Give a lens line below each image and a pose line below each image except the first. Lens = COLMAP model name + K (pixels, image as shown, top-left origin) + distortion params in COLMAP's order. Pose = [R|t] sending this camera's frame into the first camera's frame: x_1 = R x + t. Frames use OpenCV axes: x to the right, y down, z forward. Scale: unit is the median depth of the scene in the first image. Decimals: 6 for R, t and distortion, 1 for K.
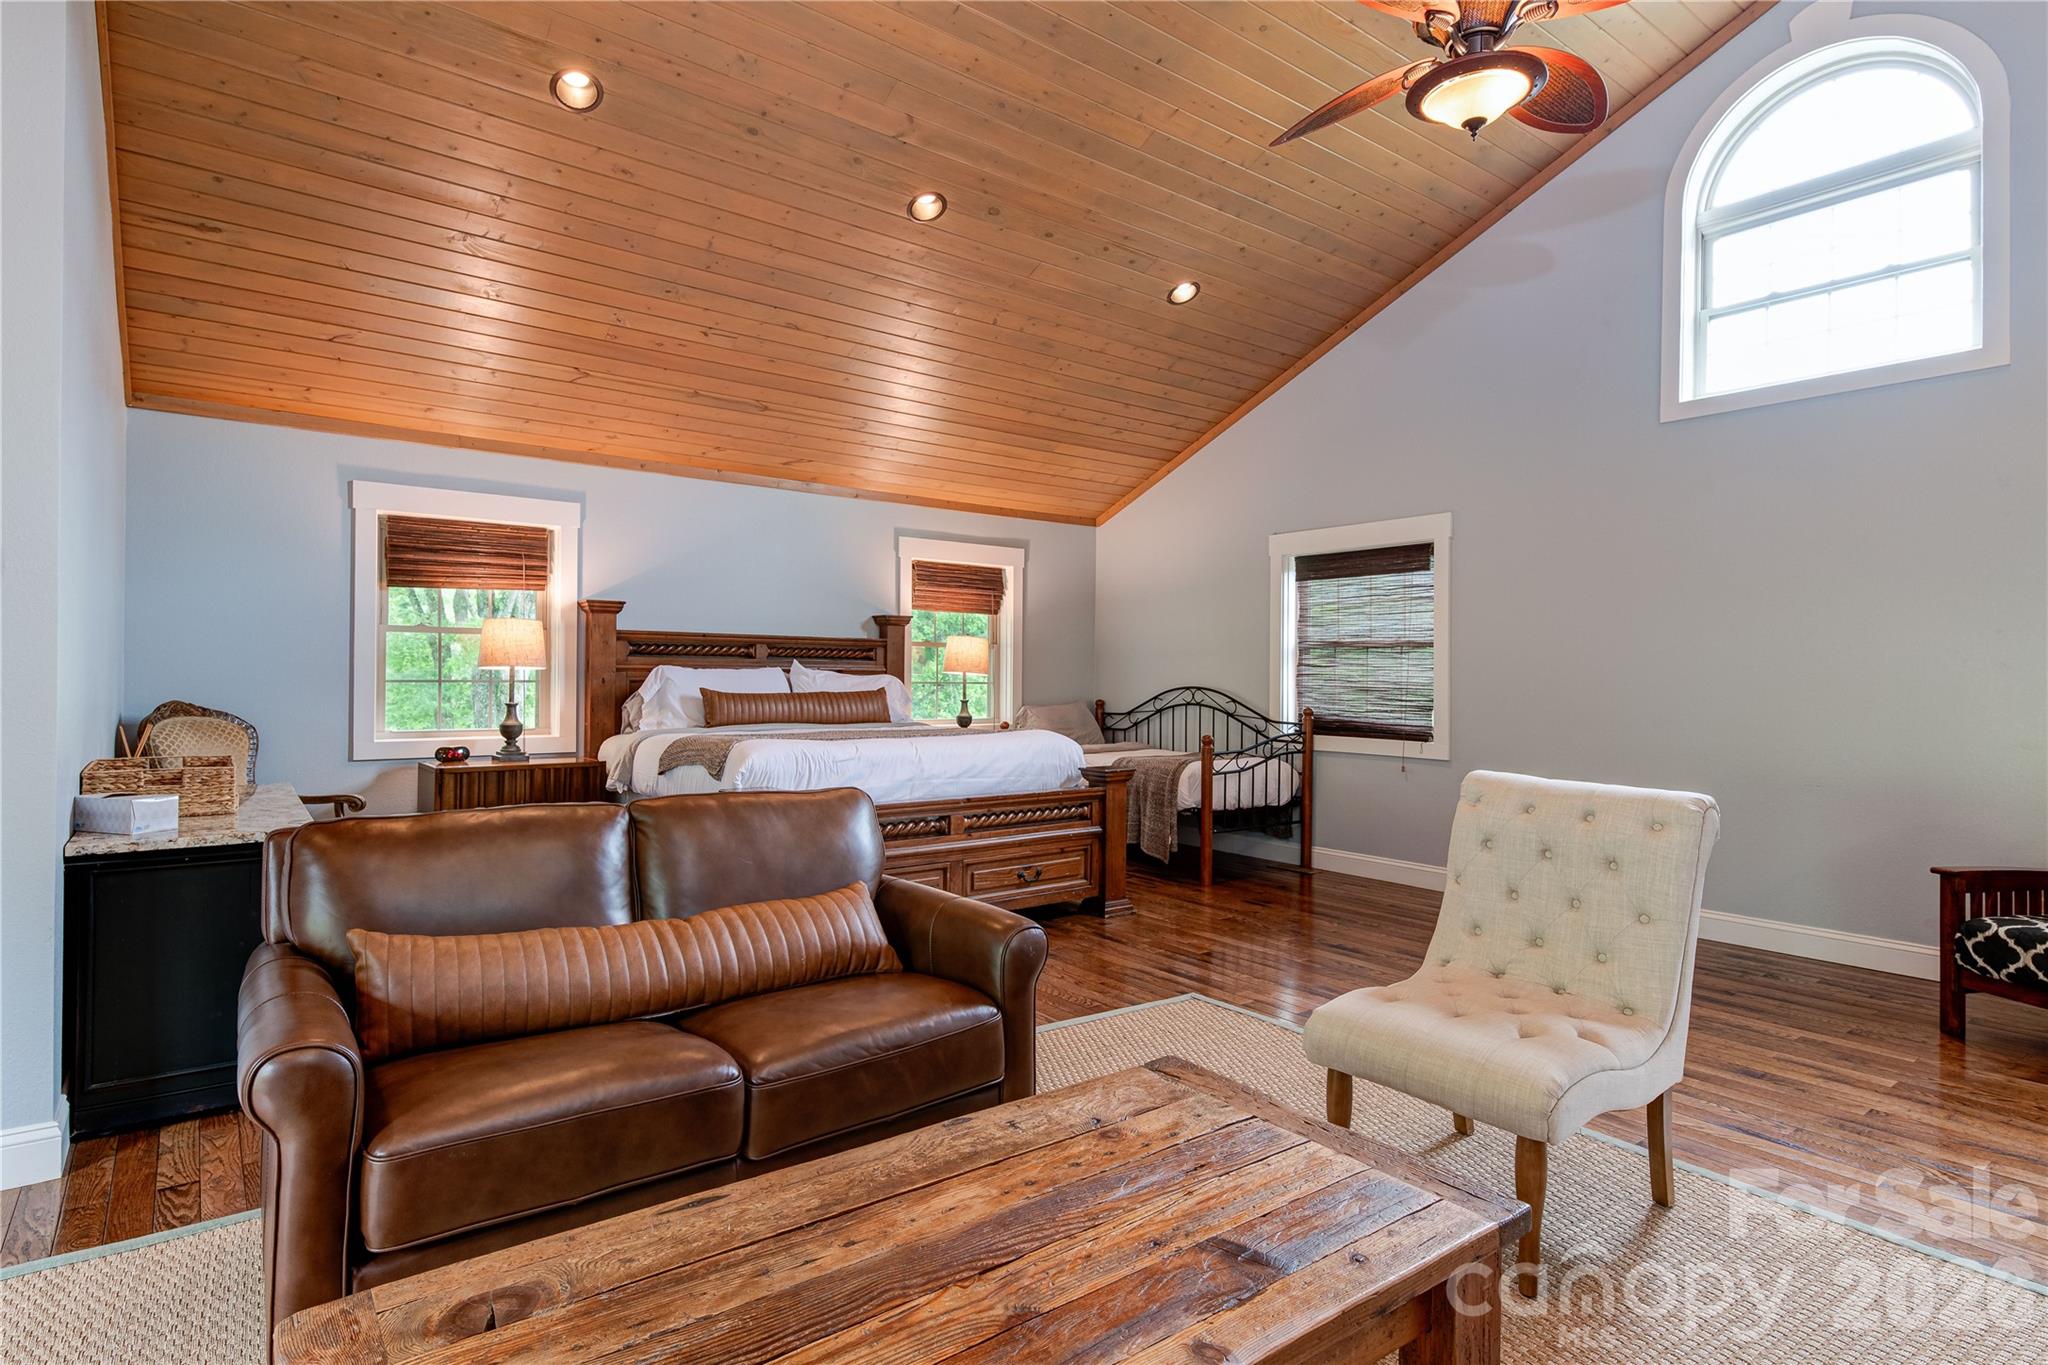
lens RADIAL K [[1040.8, 0, 1035.9], [0, 1040.8, 672.2], [0, 0, 1]] dist [0.017560, -0.008987]
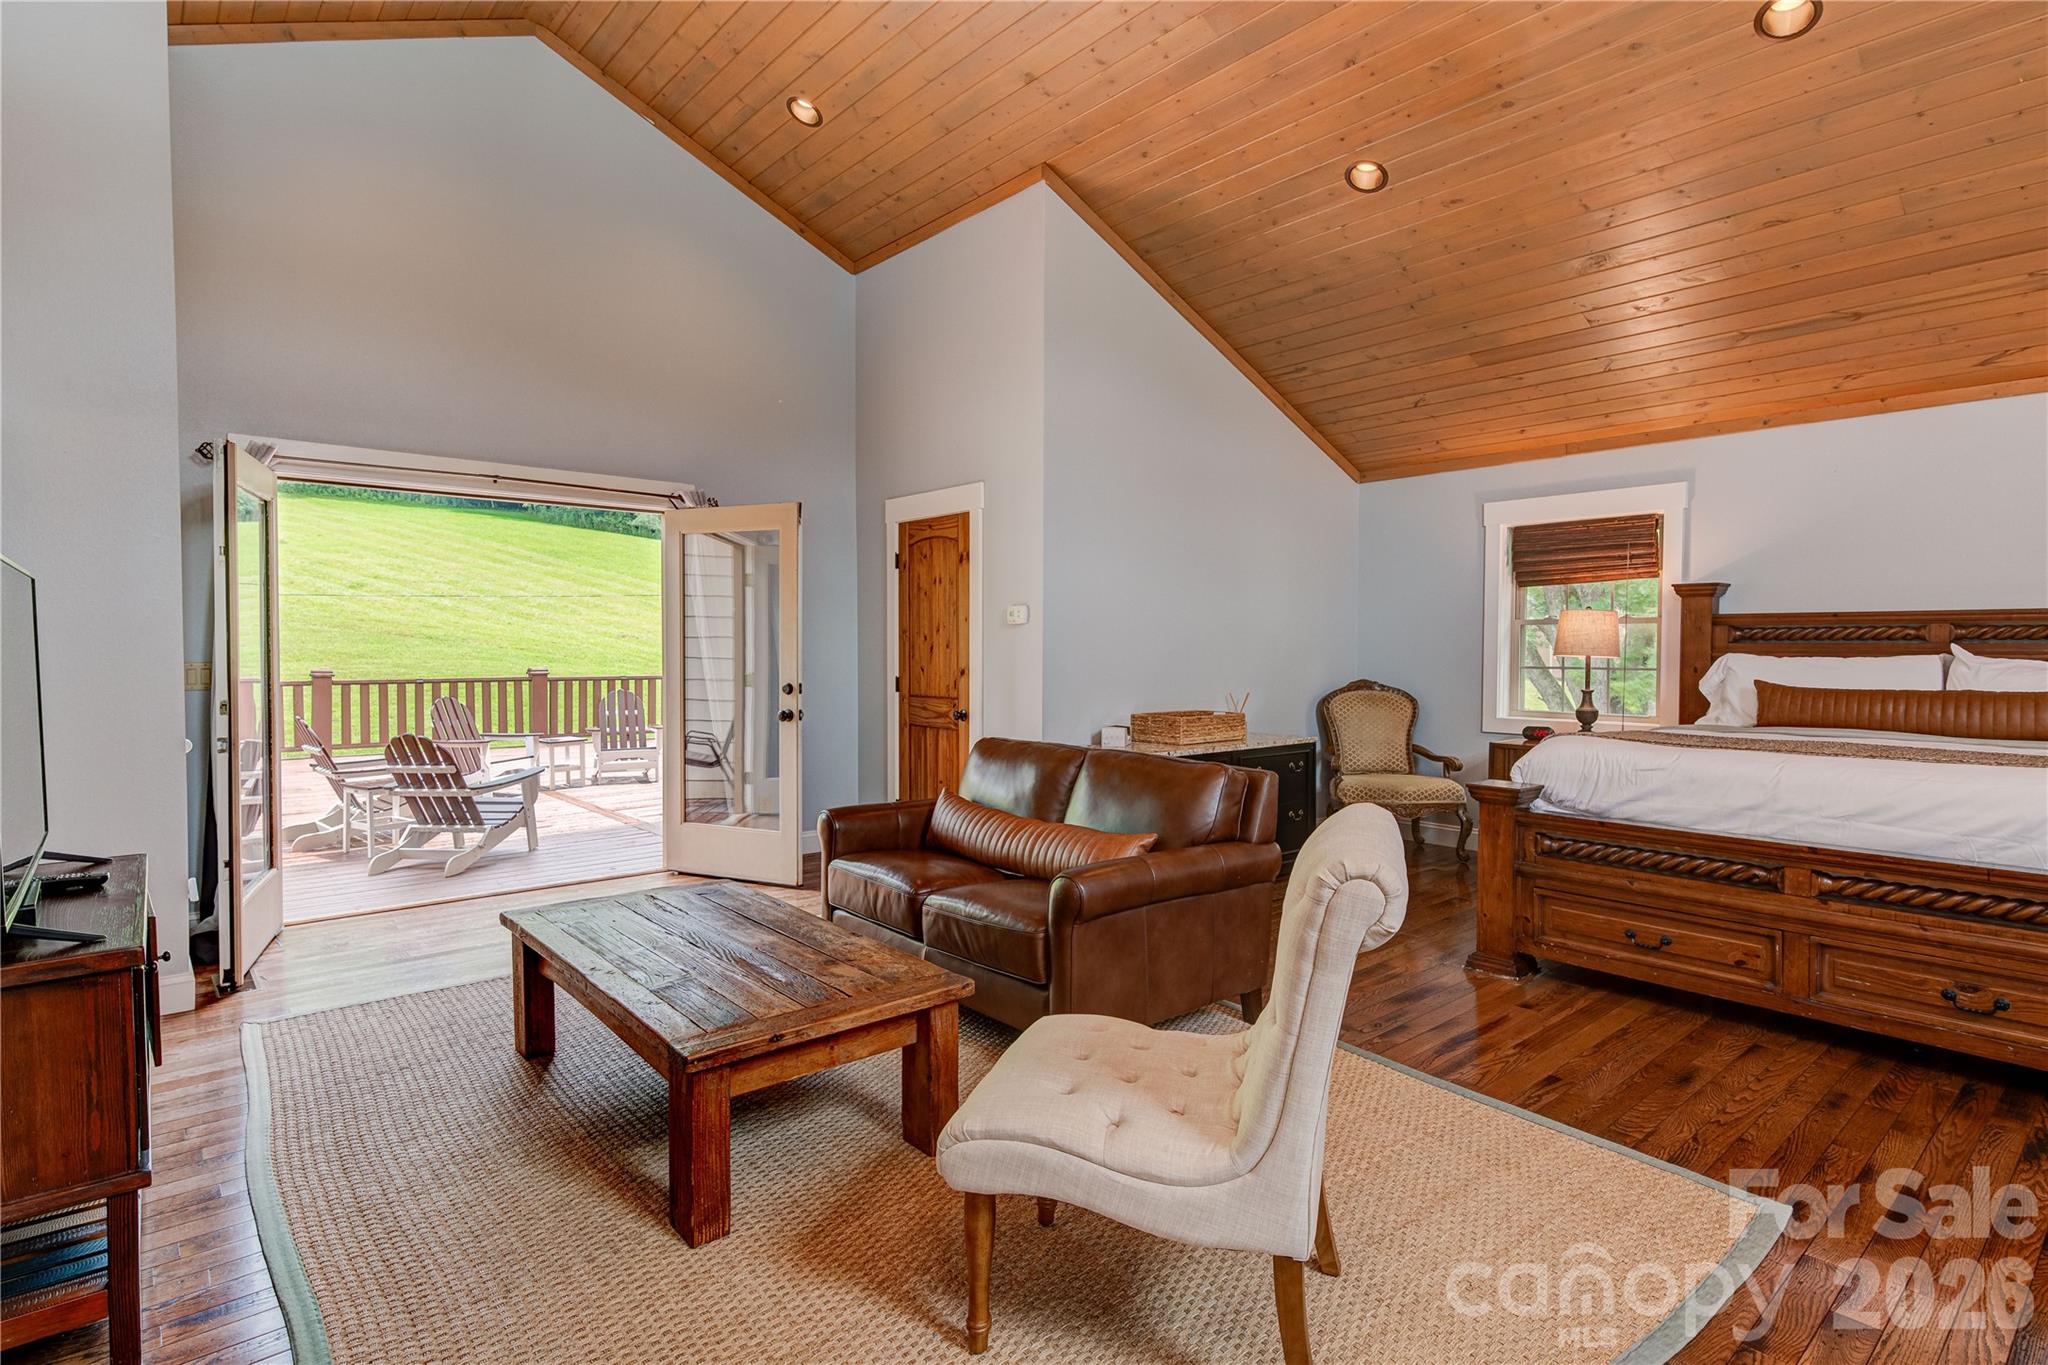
lens RADIAL K [[1040.8, 0, 1023.4], [0, 1040.8, 675.3], [0, 0, 1]] dist [0.017560, -0.008987]
pose [[0.050424, 0.019340, -0.998541, 0.463806], [0.002327, 0.999808, 0.019482, -0.006245], [0.998725, -0.003306, 0.050369, 0.340582]]
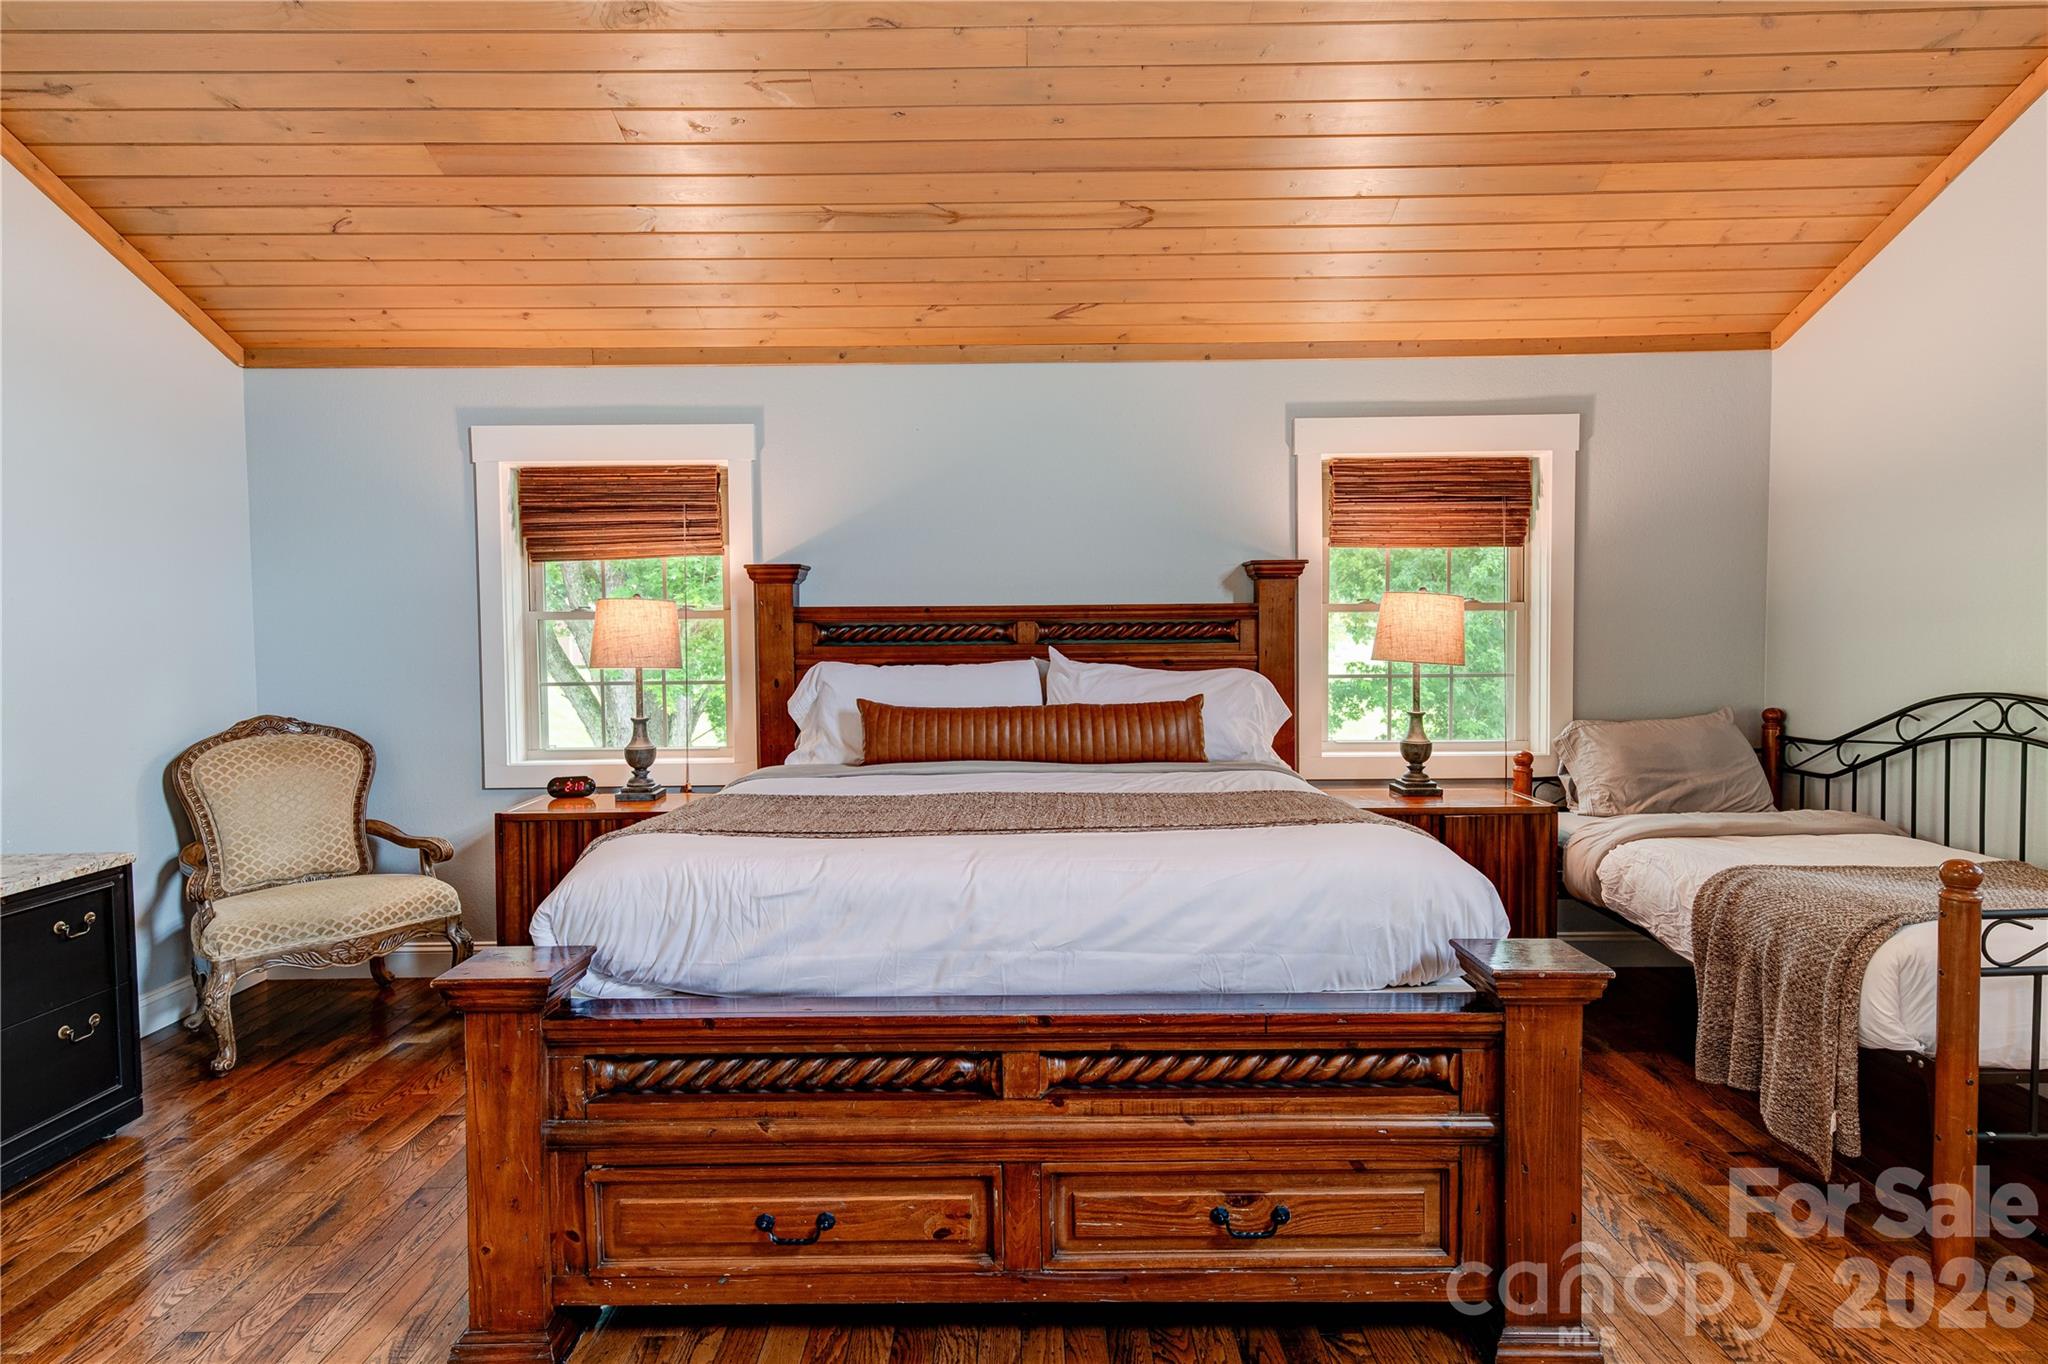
lens RADIAL K [[1113.4, 0, 1024.0], [0, 1113.4, 673.1], [0, 0, 1]] dist [0.021488, -0.002292]
pose [[0.785766, 0.009312, -0.618453, 0.150611], [0.018413, 0.999091, 0.038438, -0.022276], [0.618249, -0.041591, 0.784881, 0.509585]]
